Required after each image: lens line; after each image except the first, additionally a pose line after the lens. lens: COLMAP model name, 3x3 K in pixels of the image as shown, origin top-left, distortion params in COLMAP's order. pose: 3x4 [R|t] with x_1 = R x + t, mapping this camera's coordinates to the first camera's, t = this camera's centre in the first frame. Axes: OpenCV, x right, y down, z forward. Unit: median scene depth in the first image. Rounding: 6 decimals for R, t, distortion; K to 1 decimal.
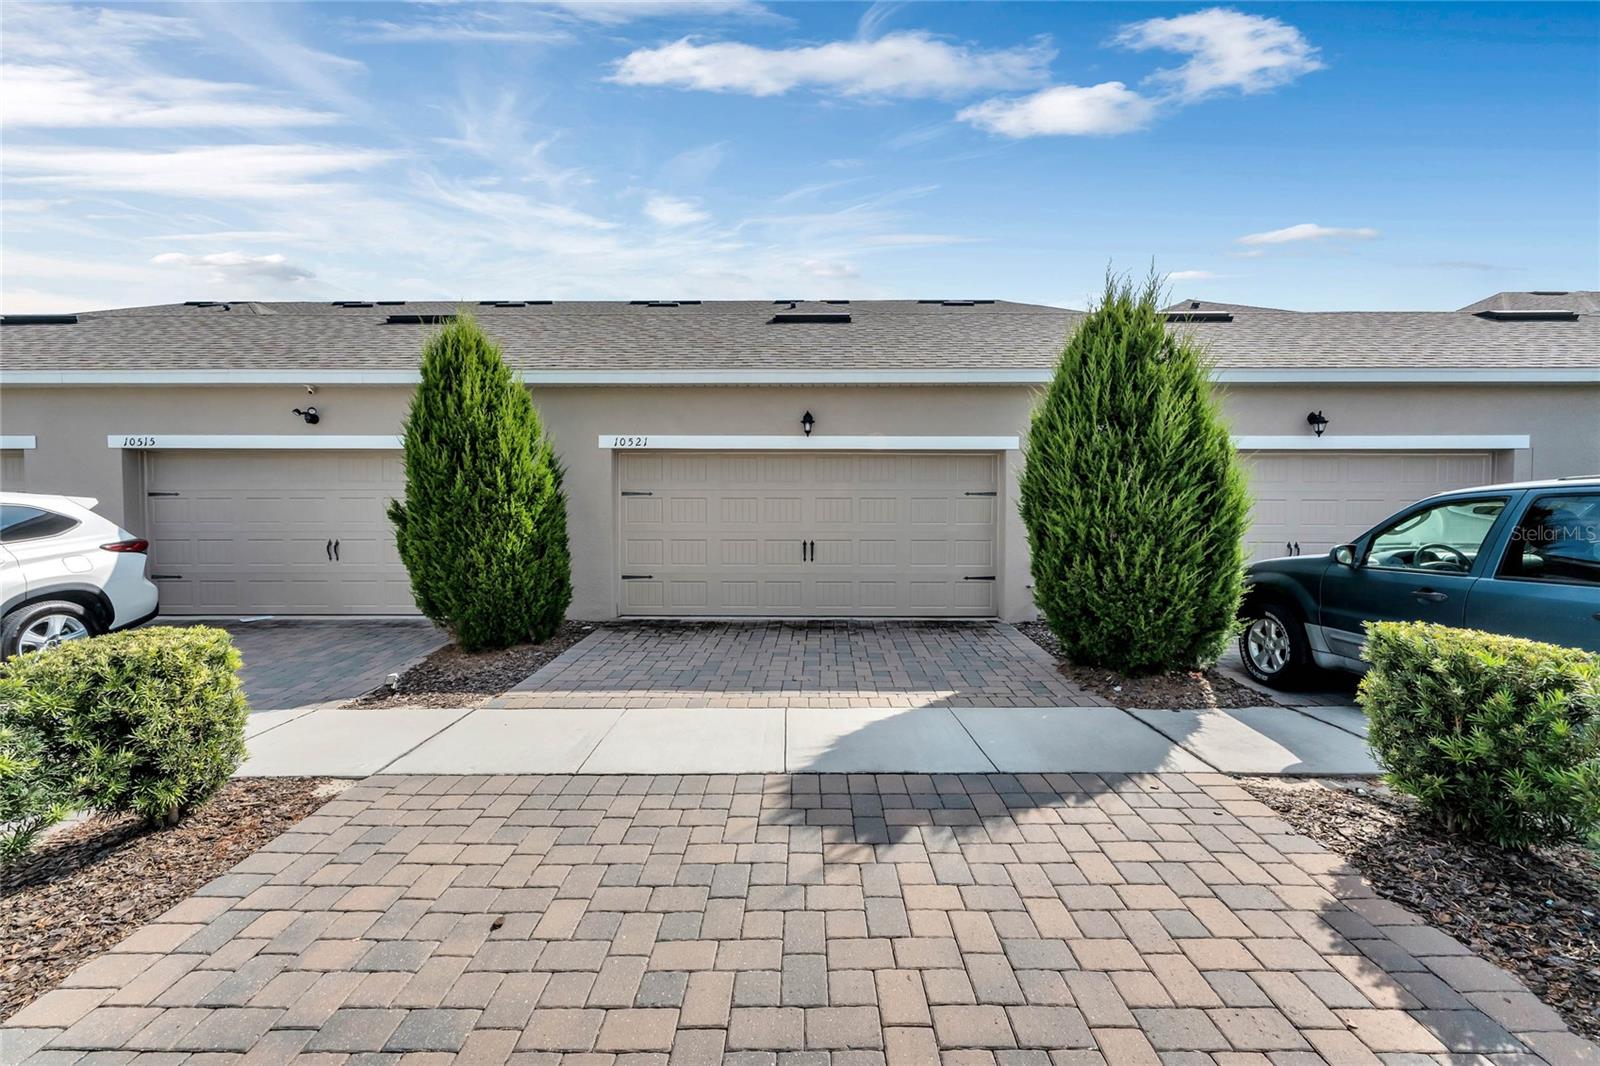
lens RADIAL K [[648.1, 0, 800.3], [0, 648.1, 534.5], [0, 0, 1]] dist [0.002381, 0.000046]
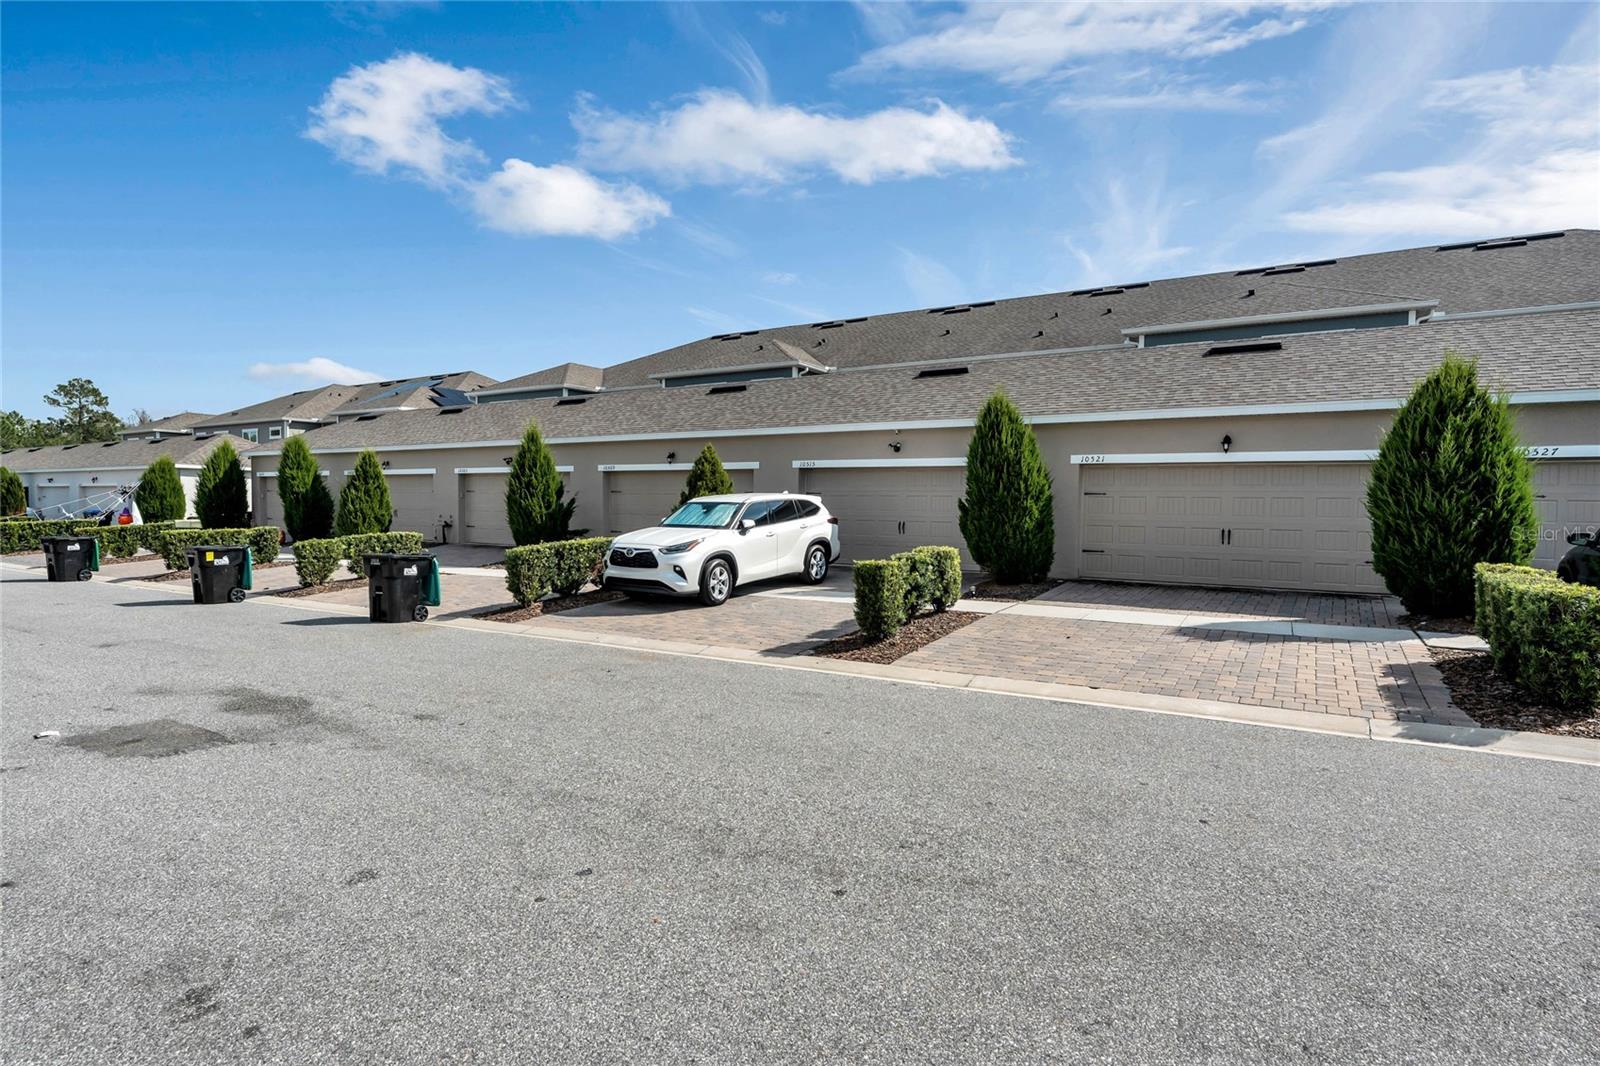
lens RADIAL K [[827.9, 0, 797.6], [0, 827.9, 537.9], [0, 0, 1]] dist [-0.002090, 0.000039]
pose [[0.854698, 0.031349, -0.518178, 0.184310], [-0.028970, 0.999500, 0.012684, 0.040502], [0.518316, 0.004171, 0.855179, -1.201000]]
